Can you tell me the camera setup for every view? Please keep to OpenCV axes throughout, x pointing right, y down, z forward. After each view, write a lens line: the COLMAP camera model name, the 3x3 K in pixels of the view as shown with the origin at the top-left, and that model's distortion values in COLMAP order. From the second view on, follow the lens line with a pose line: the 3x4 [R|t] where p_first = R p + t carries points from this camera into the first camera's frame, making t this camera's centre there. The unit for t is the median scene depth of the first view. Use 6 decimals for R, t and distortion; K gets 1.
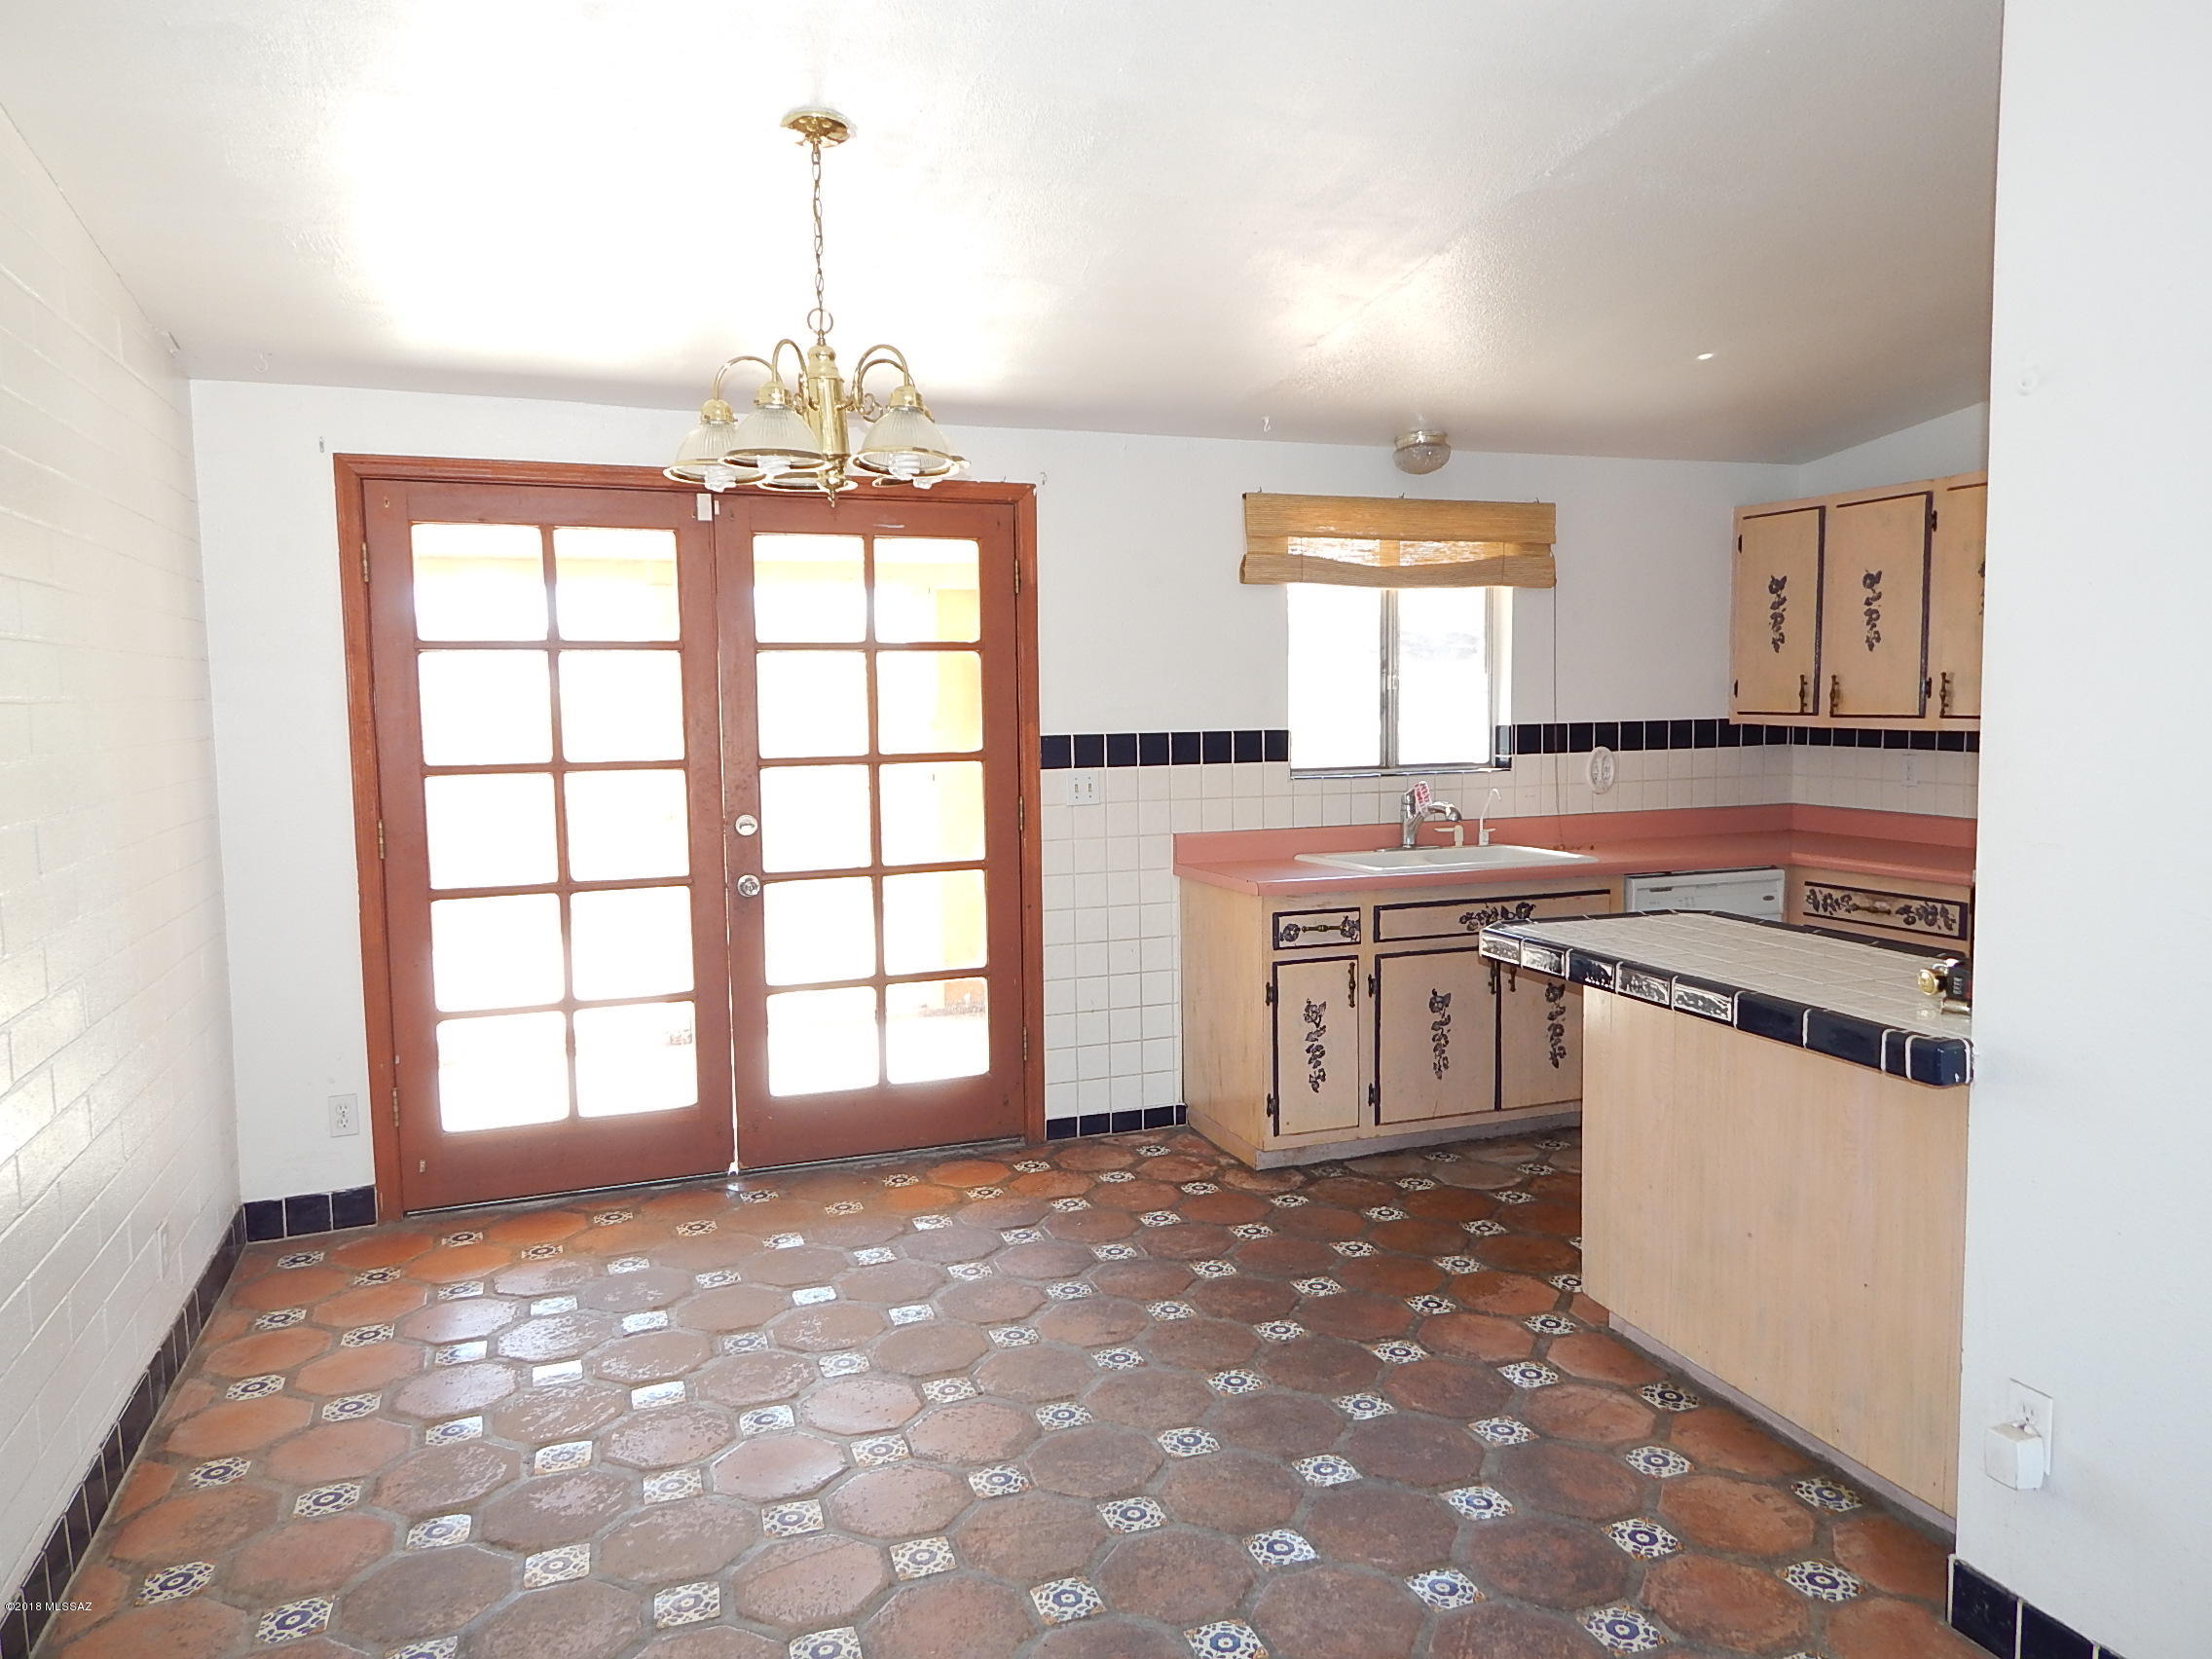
lens RADIAL K [[1457.9, 0, 1106.9], [0, 1457.9, 803.5], [0, 0, 1]] dist [0.005152, -0.000864]
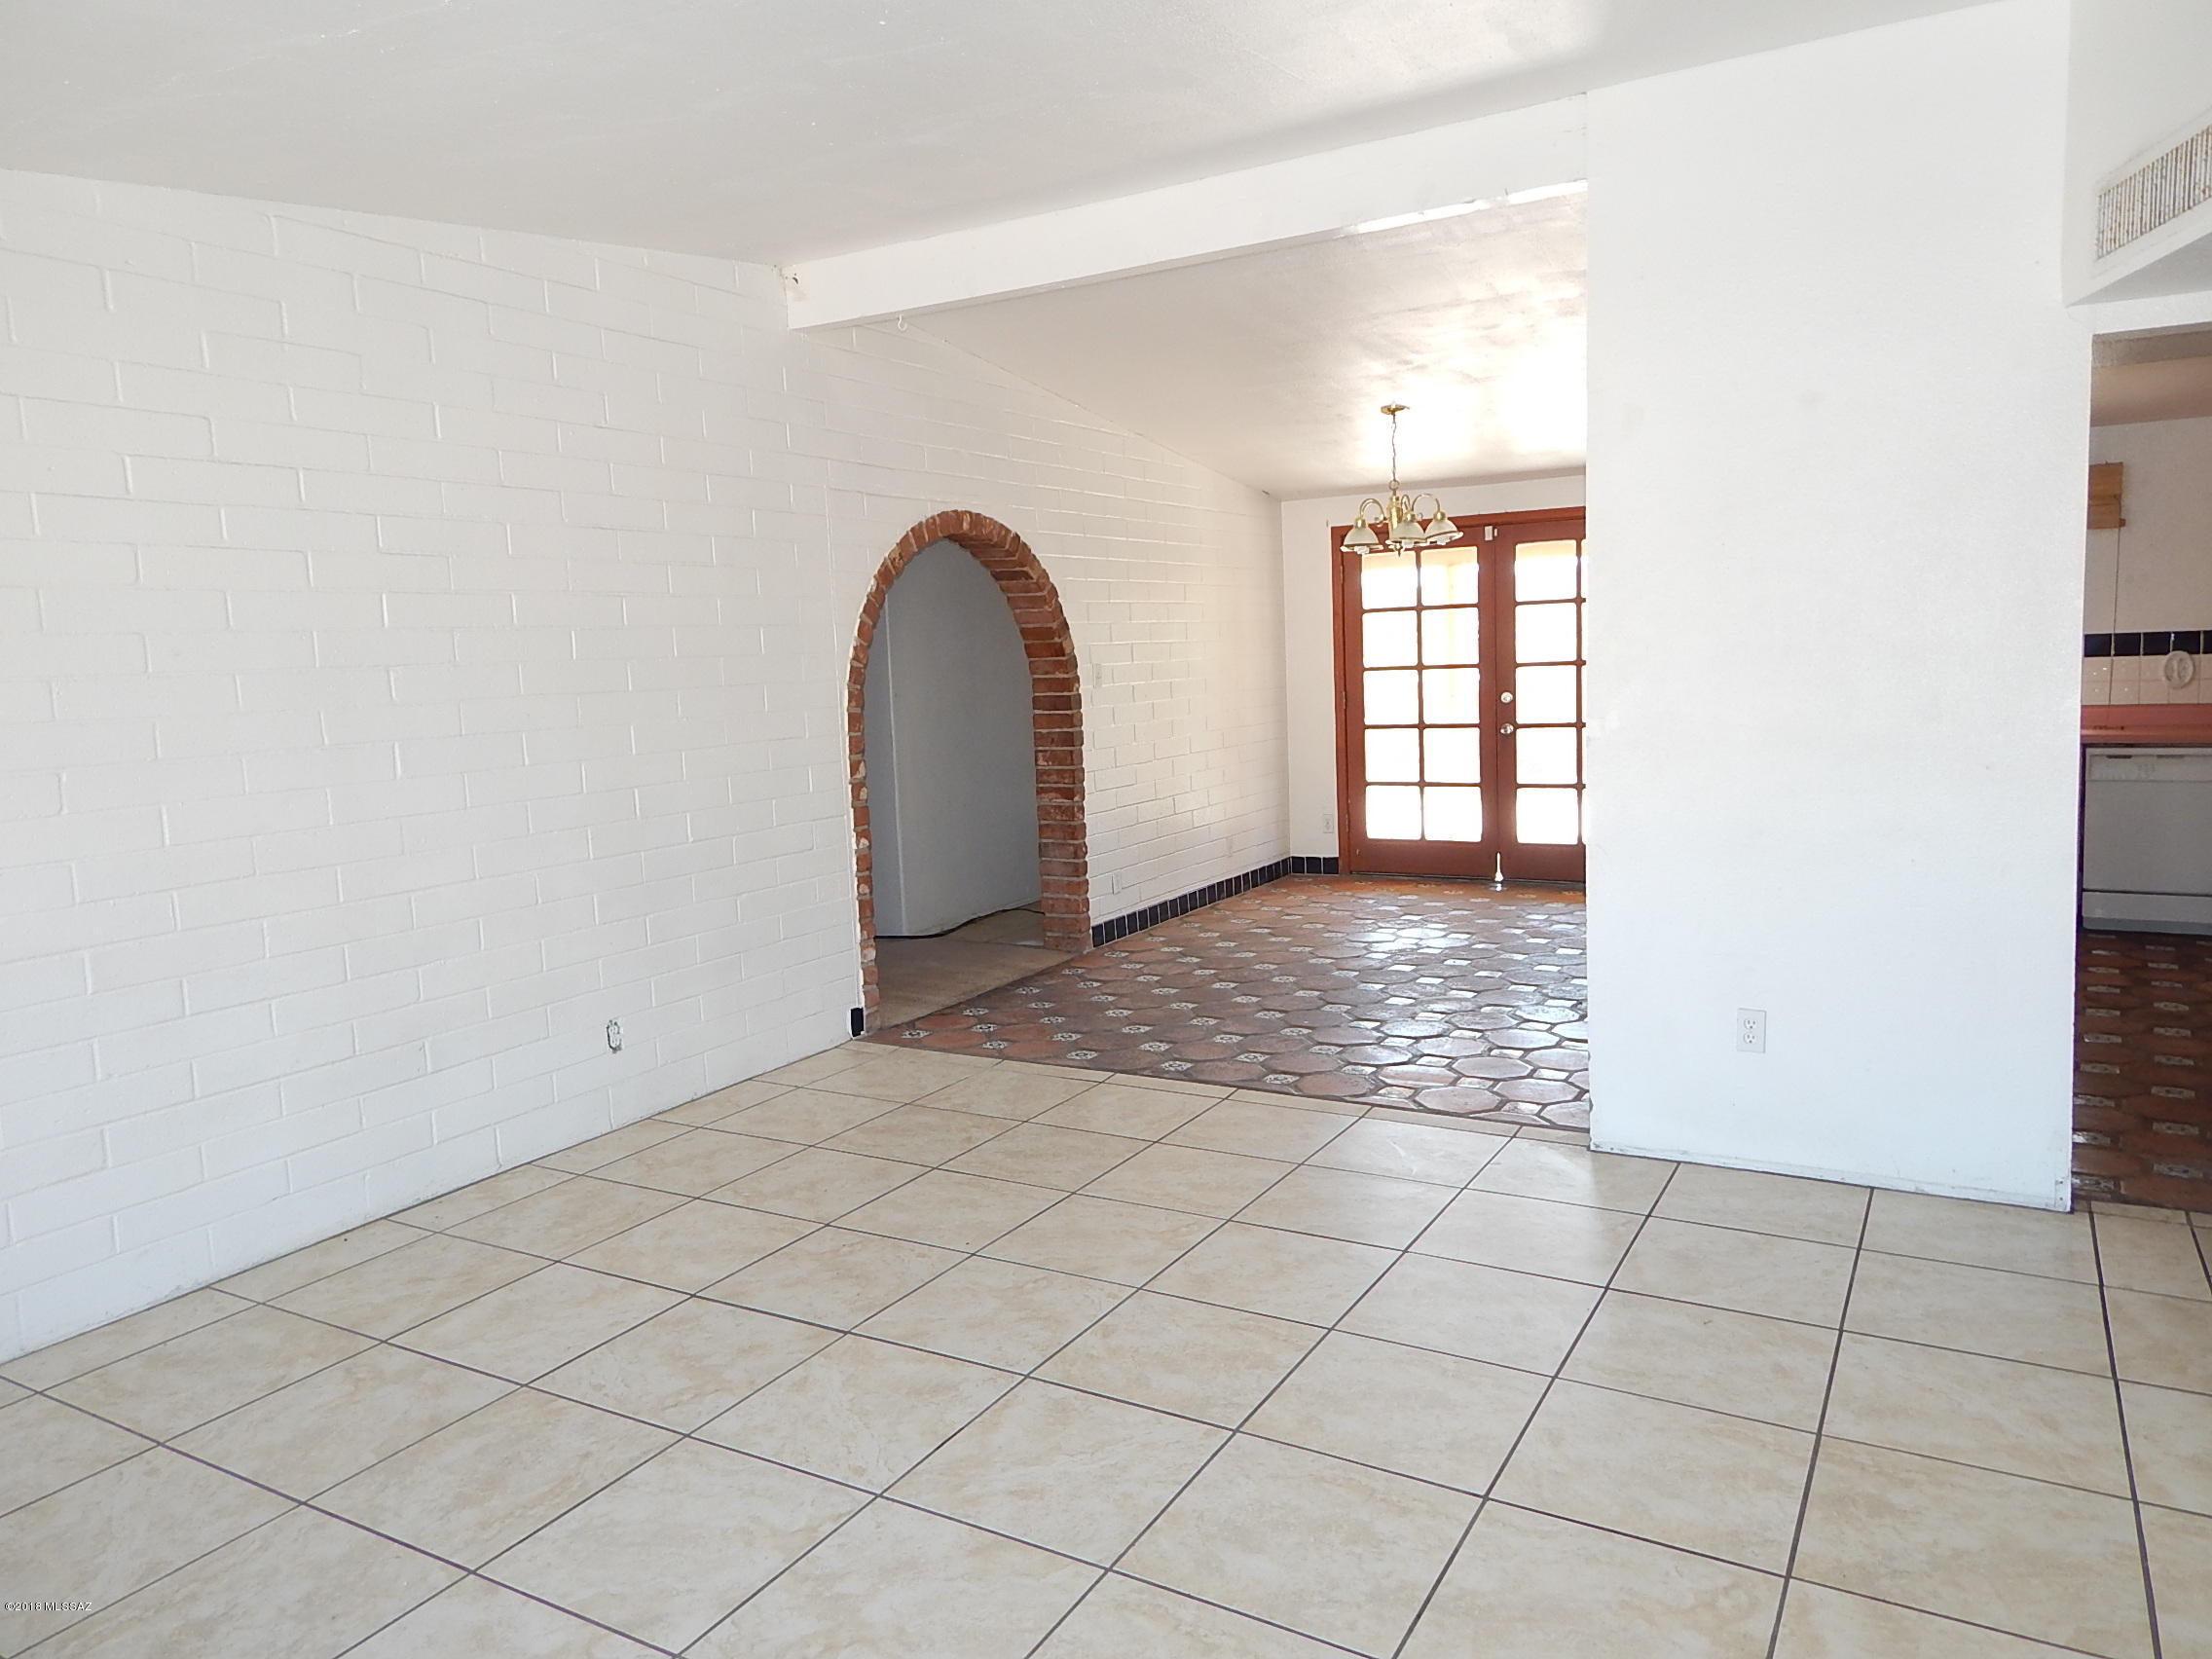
lens RADIAL K [[1496.6, 0, 1116.1], [0, 1496.6, 812.1], [0, 0, 1]] dist [0.024854, -0.005445]
pose [[0.634386, 0.066304, -0.770167, 0.878234], [-0.036367, 0.997771, 0.055943, 0.067372], [0.772160, -0.007481, 0.635384, -0.600747]]
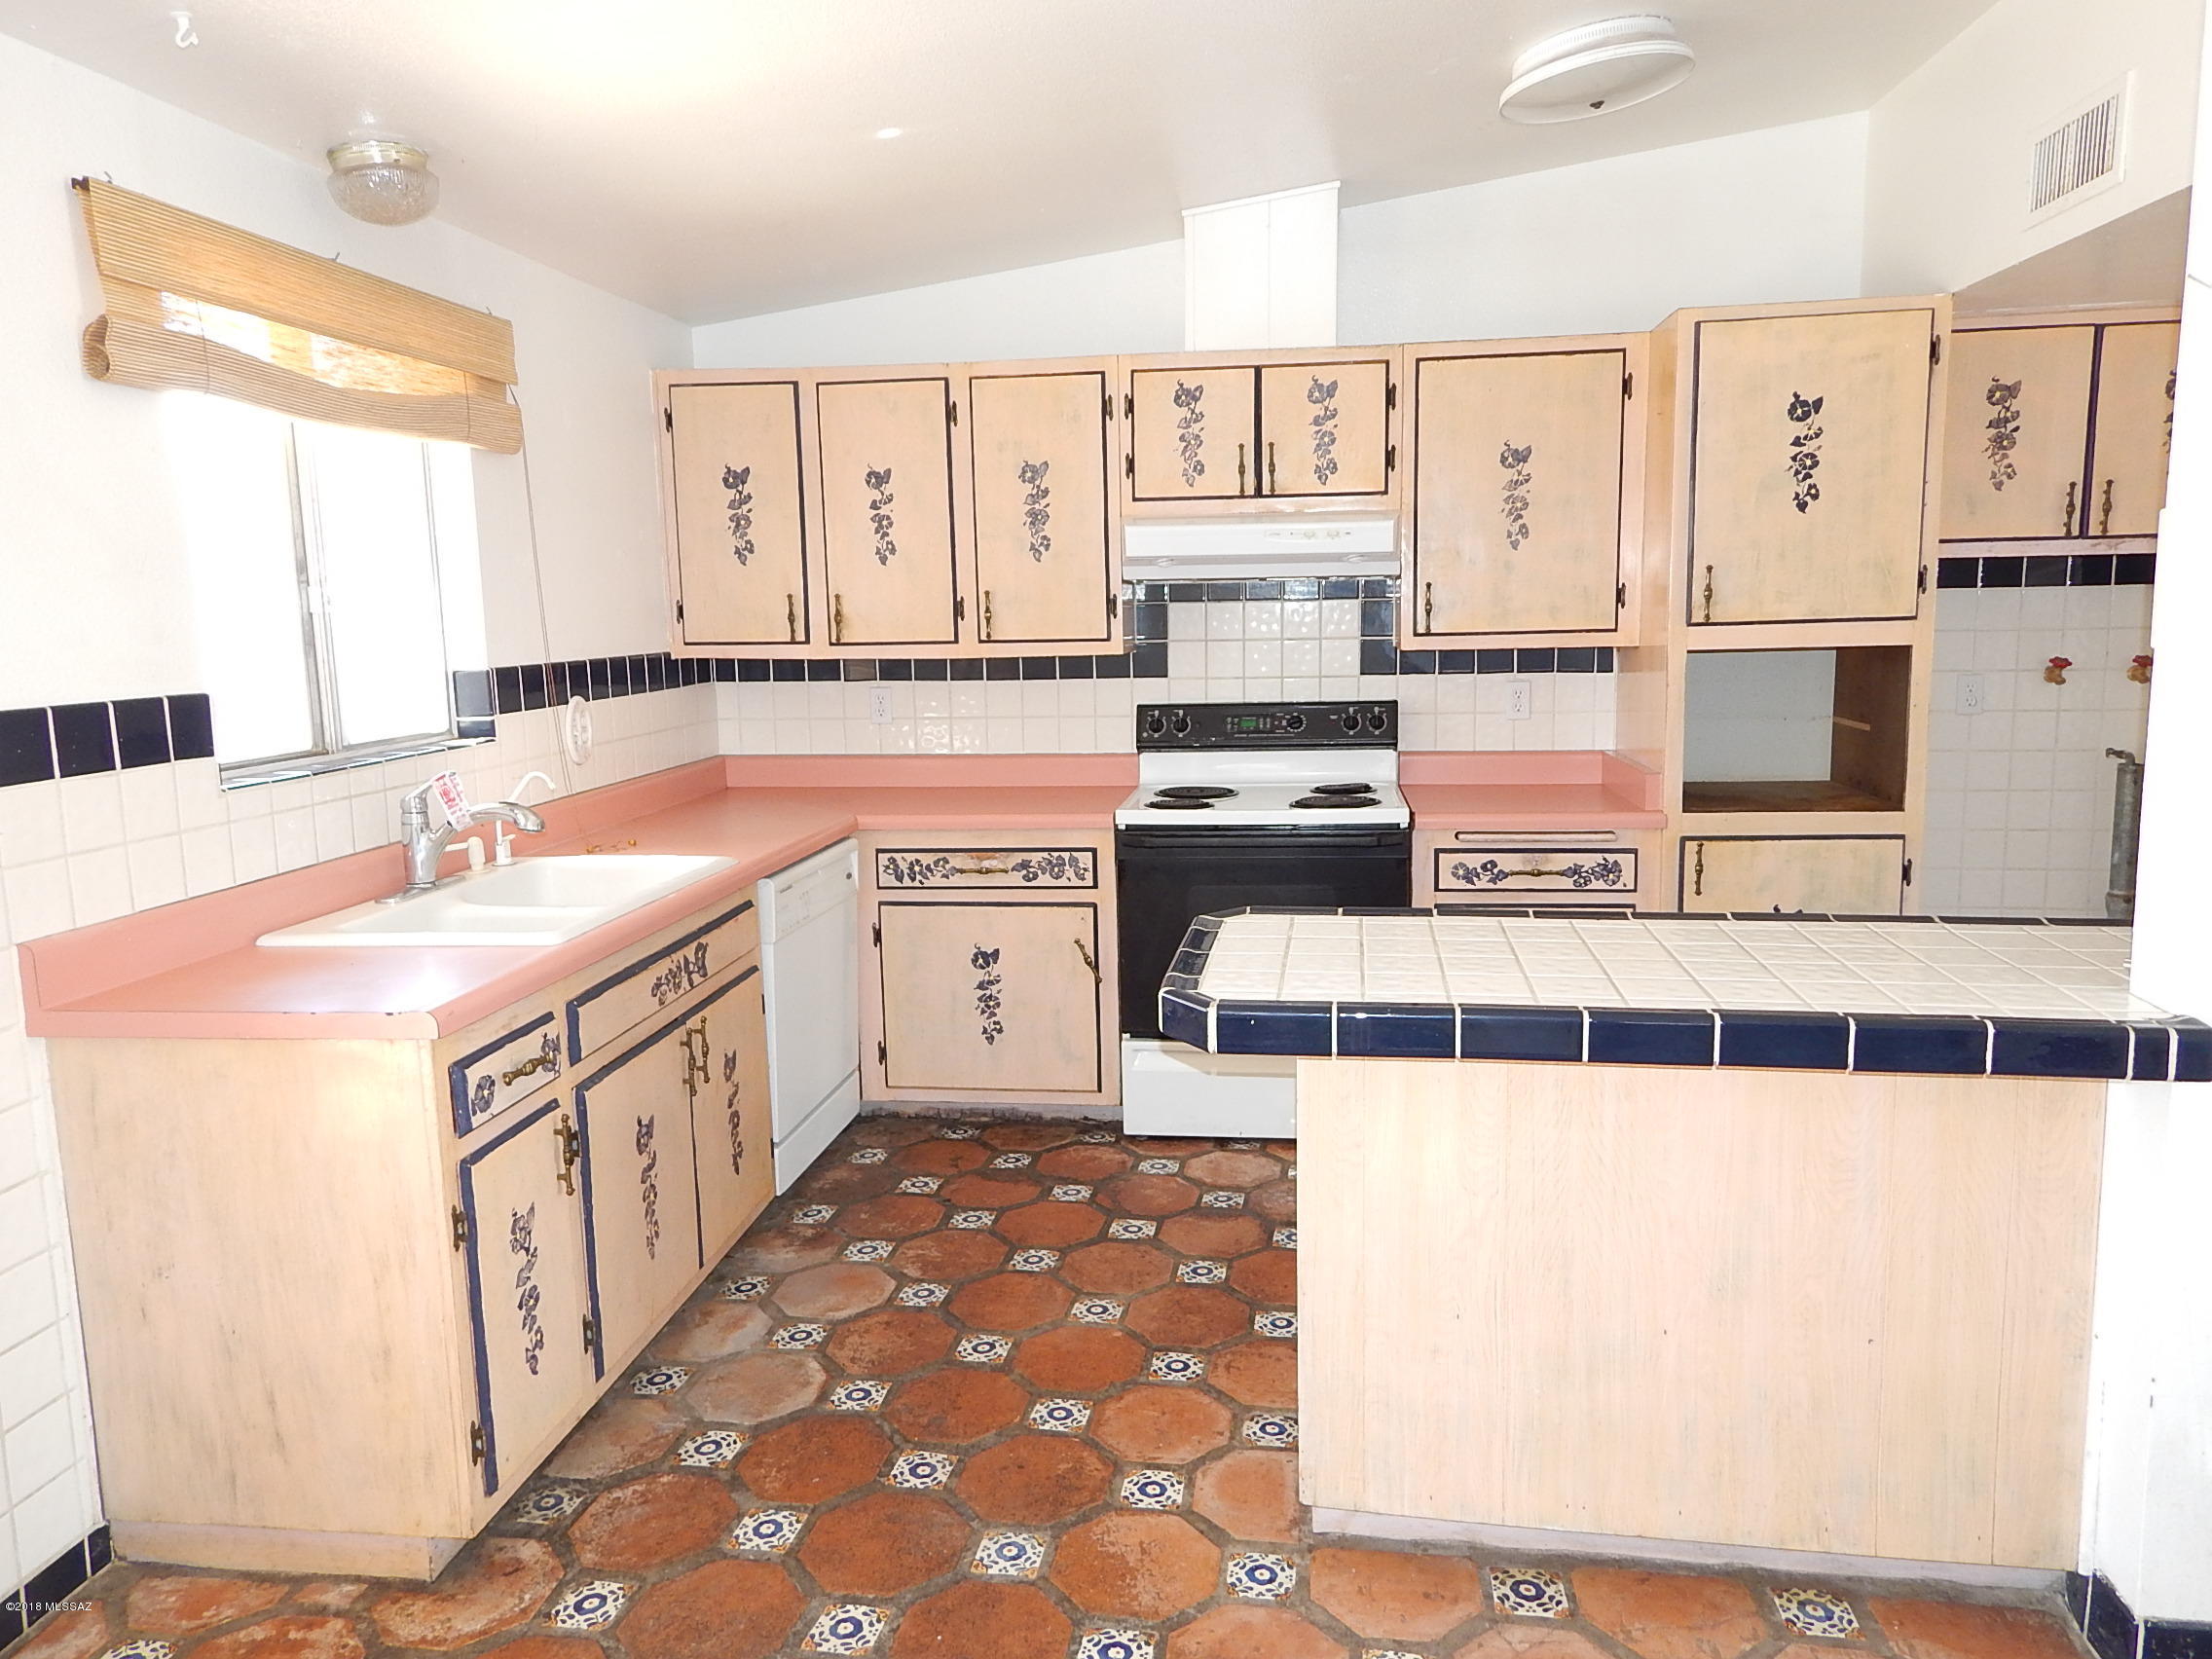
lens RADIAL K [[1496.6, 0, 1116.1], [0, 1496.6, 812.1], [0, 0, 1]] dist [0.024854, -0.005445]
pose [[0.472655, -0.118788, 0.873205, -0.190175], [0.077535, 0.992636, 0.093066, -0.035210], [-0.877830, 0.023716, 0.478385, 0.500207]]
